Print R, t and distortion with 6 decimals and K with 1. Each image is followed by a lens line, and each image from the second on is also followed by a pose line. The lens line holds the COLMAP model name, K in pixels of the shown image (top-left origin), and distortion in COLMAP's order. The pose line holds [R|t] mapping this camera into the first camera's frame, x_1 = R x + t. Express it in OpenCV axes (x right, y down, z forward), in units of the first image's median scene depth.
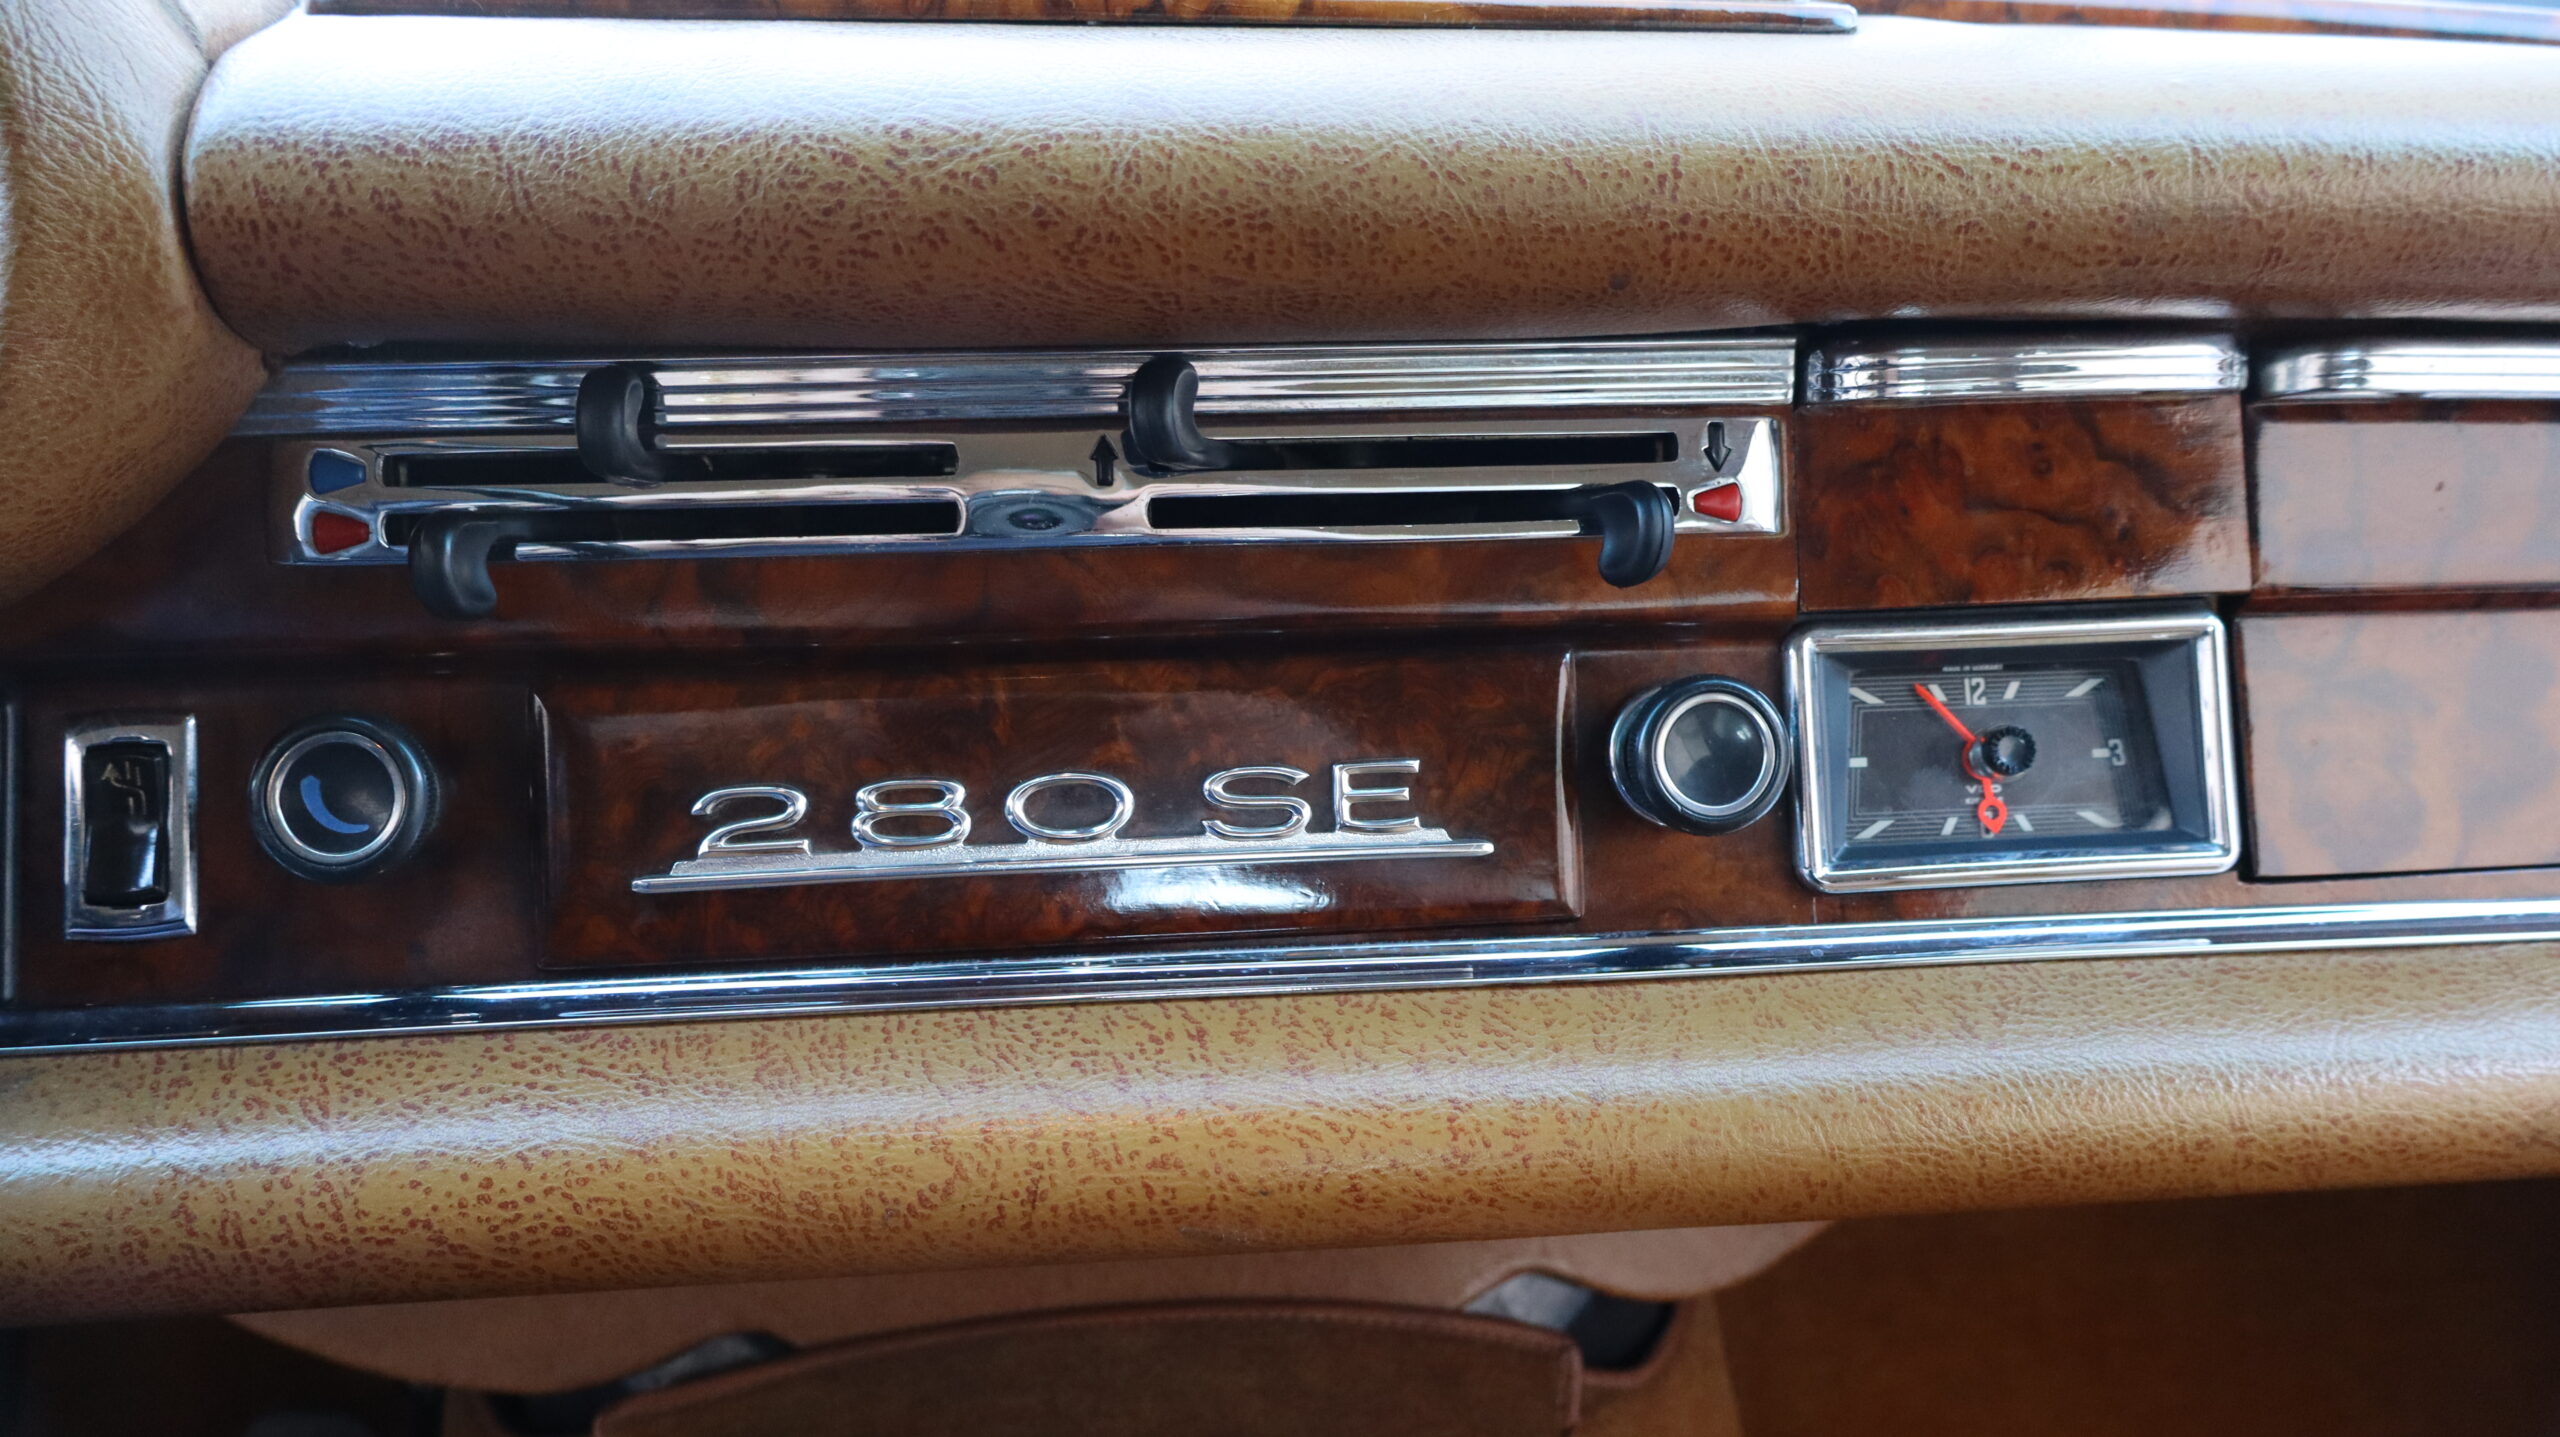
lens RADIAL K [[2130.6, 0, 1280.0], [0, 2130.6, 718.5], [0, 0, 1]] dist [0.009668, -0.001037]
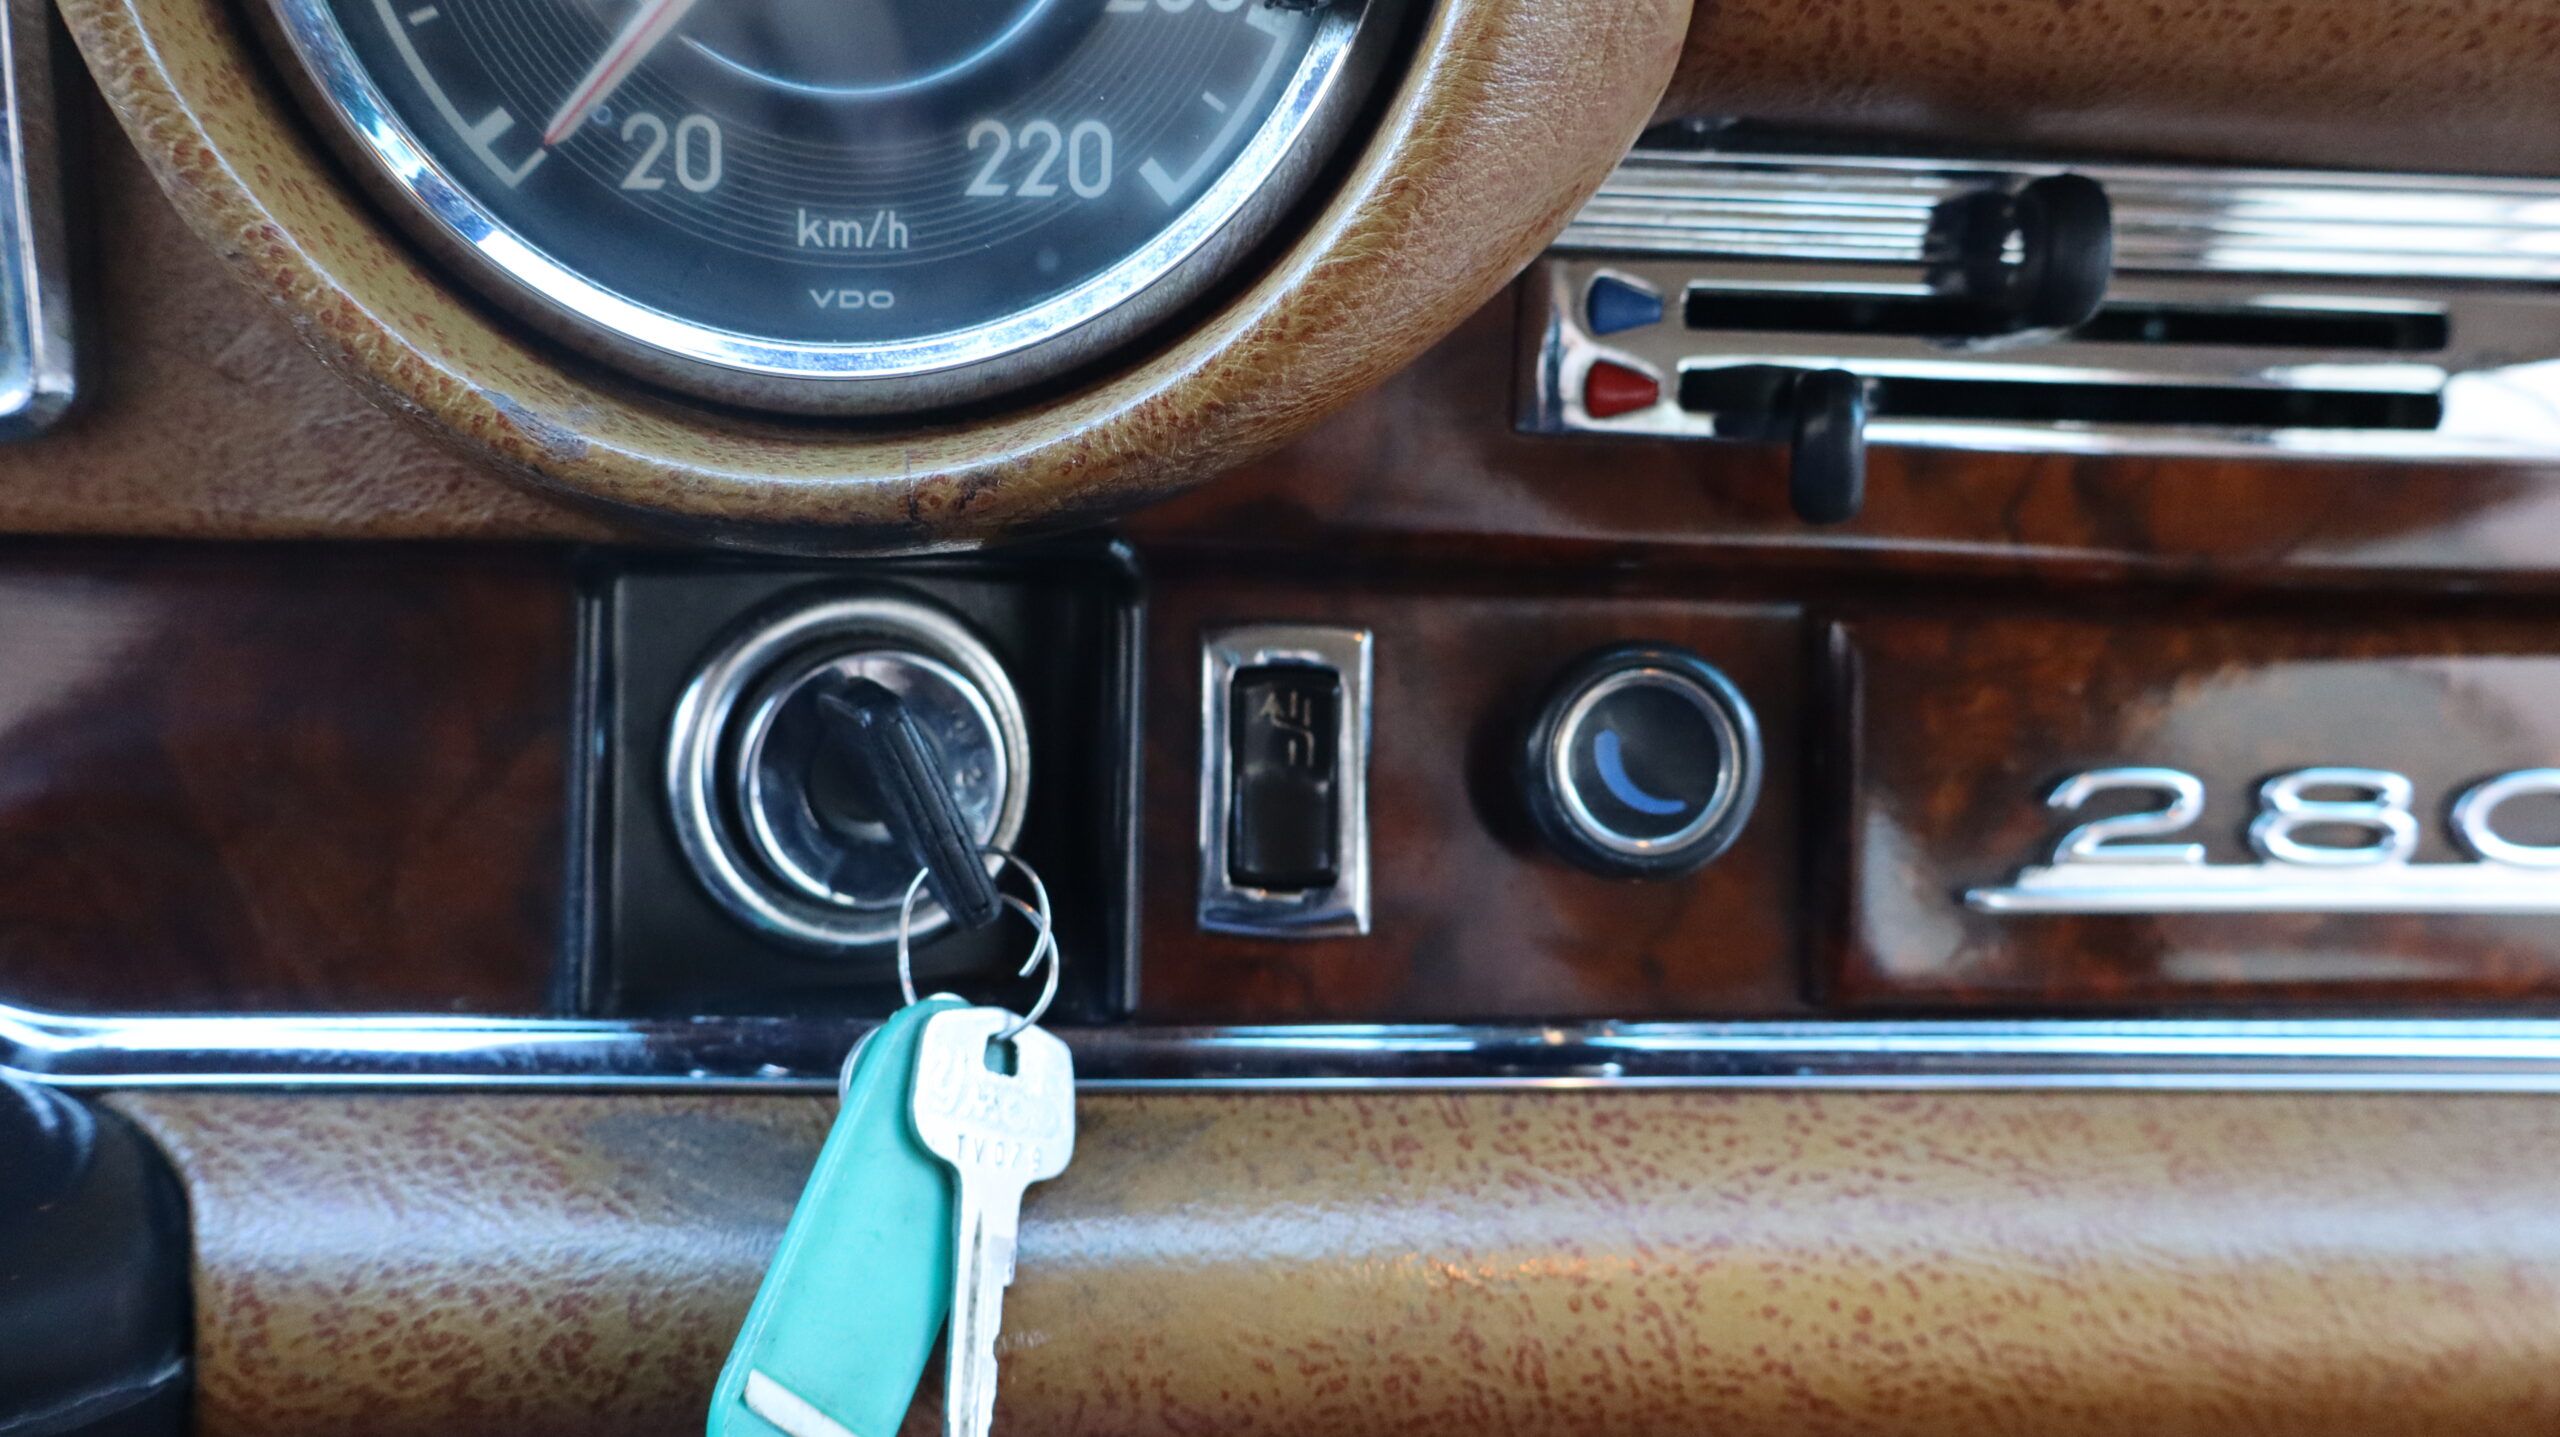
lens RADIAL K [[2130.6, 0, 1280.0], [0, 2130.6, 718.5], [0, 0, 1]] dist [0.009668, -0.001037]
pose [[0.998434, 0.052131, -0.020295, -0.562275], [-0.051384, 0.998038, 0.035762, 0.003521], [0.022120, -0.034664, 0.999154, 0.291538]]
